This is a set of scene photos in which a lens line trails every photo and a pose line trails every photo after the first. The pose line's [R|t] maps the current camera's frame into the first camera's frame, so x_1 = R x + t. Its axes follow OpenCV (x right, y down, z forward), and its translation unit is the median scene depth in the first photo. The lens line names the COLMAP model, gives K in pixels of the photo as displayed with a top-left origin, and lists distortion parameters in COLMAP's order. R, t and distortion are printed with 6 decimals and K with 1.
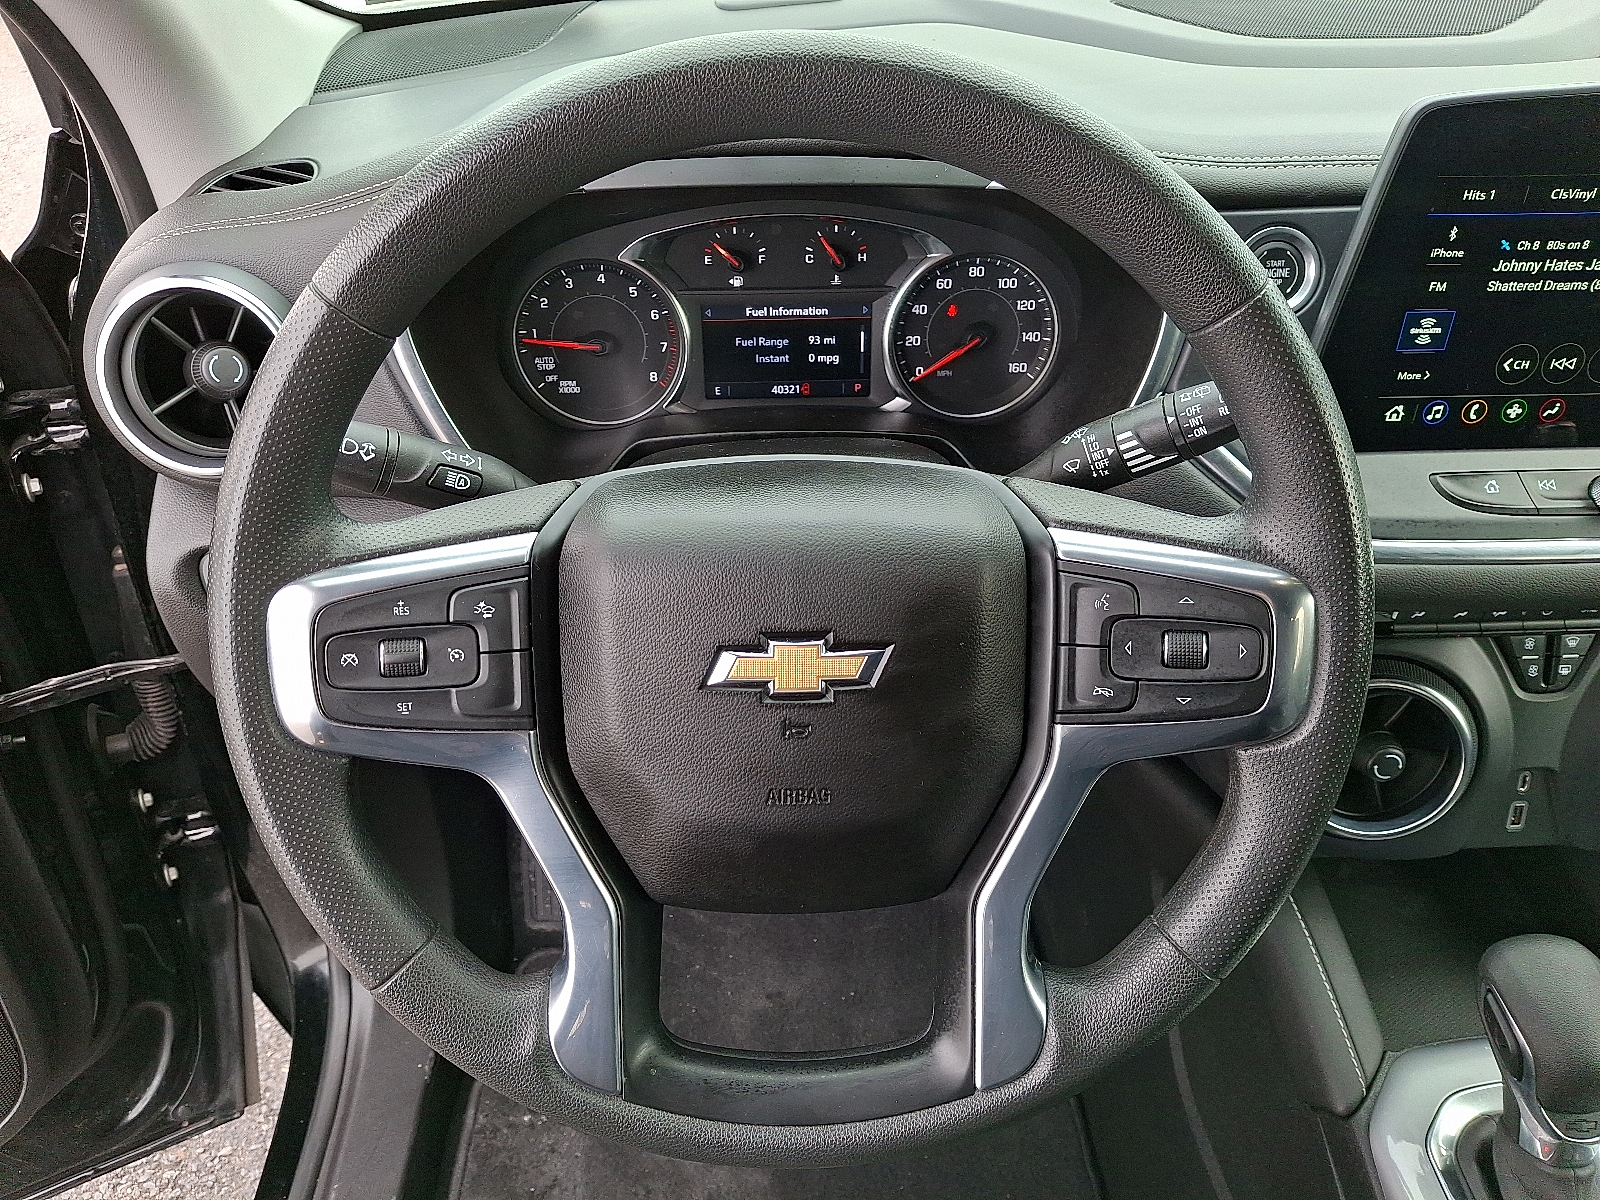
lens RADIAL K [[1156.7, 0, 800.0], [0, 1156.7, 600.0], [0, 0, 1]] dist [0.020701, -0.002591]
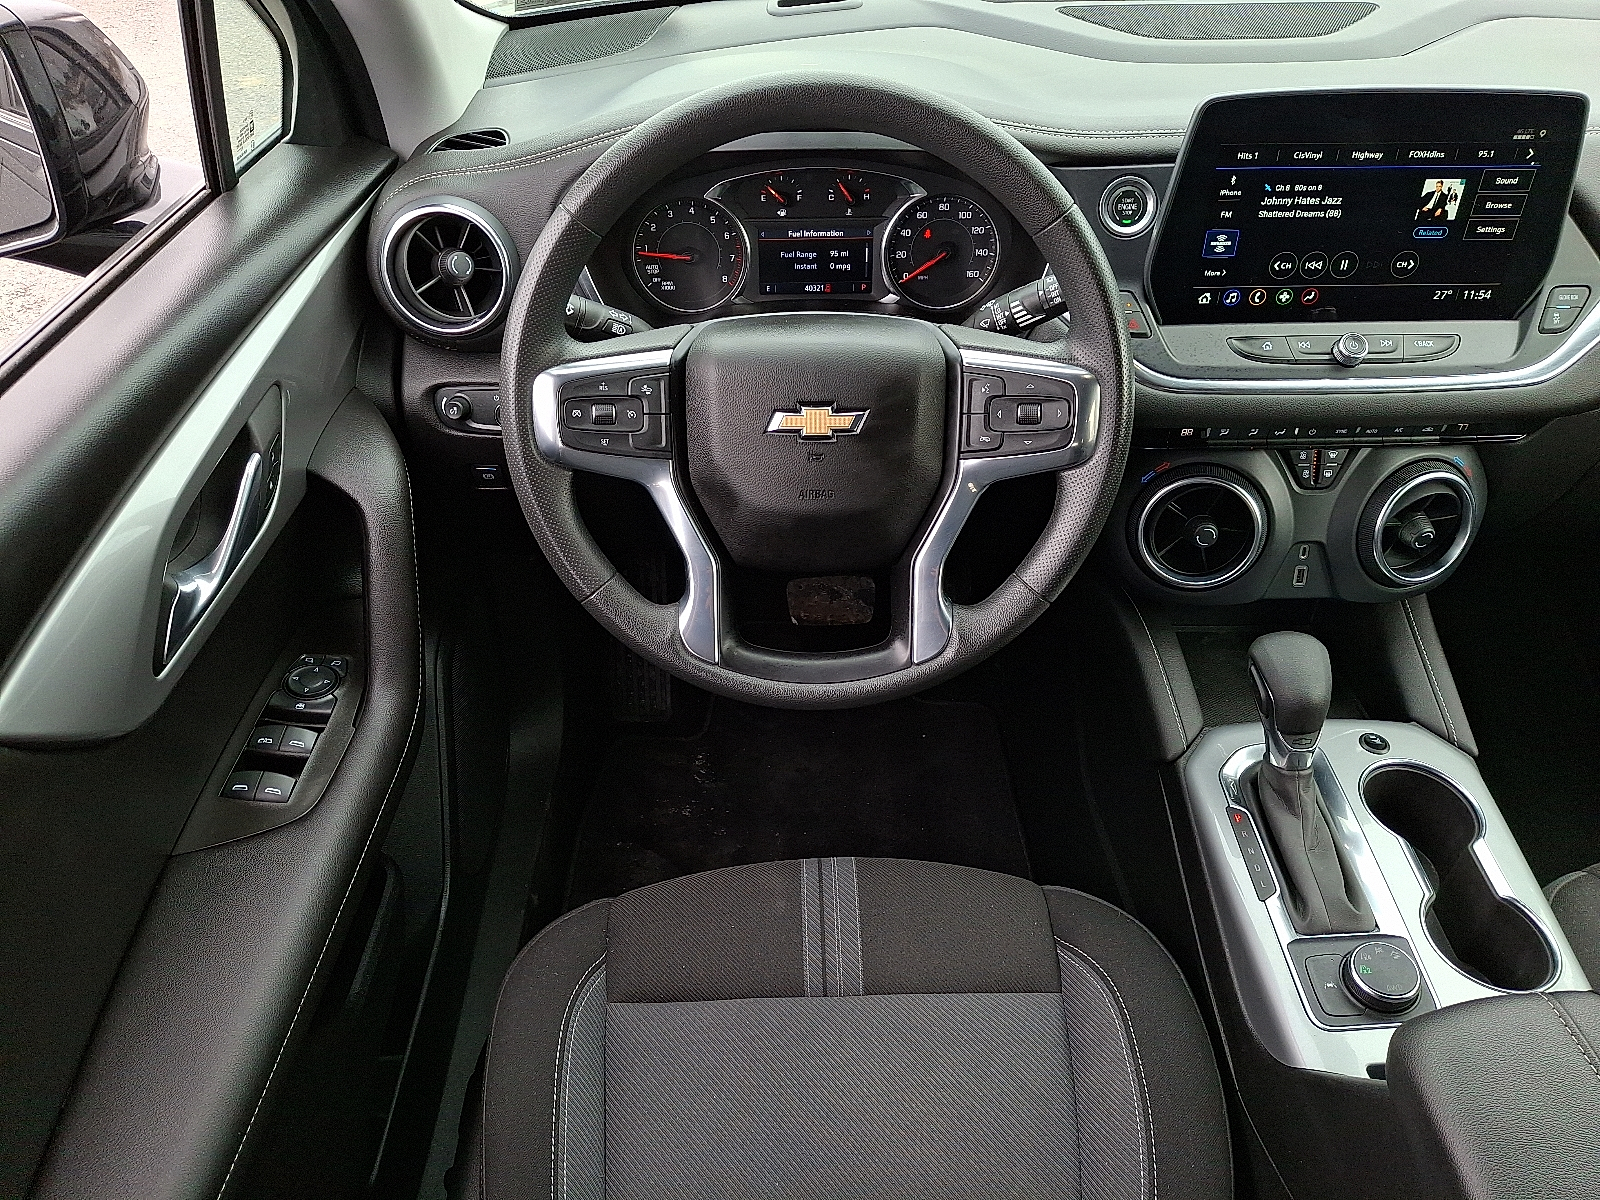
lens RADIAL K [[1176.0, 0, 800.0], [0, 1176.0, 600.0], [0, 0, 1]] dist [0.051604, -0.002294]
pose [[0.999569, 0.011974, -0.026806, 0.018682], [-0.011015, 0.999304, 0.035654, 0.210412], [0.027214, -0.035343, 0.999005, -0.672651]]
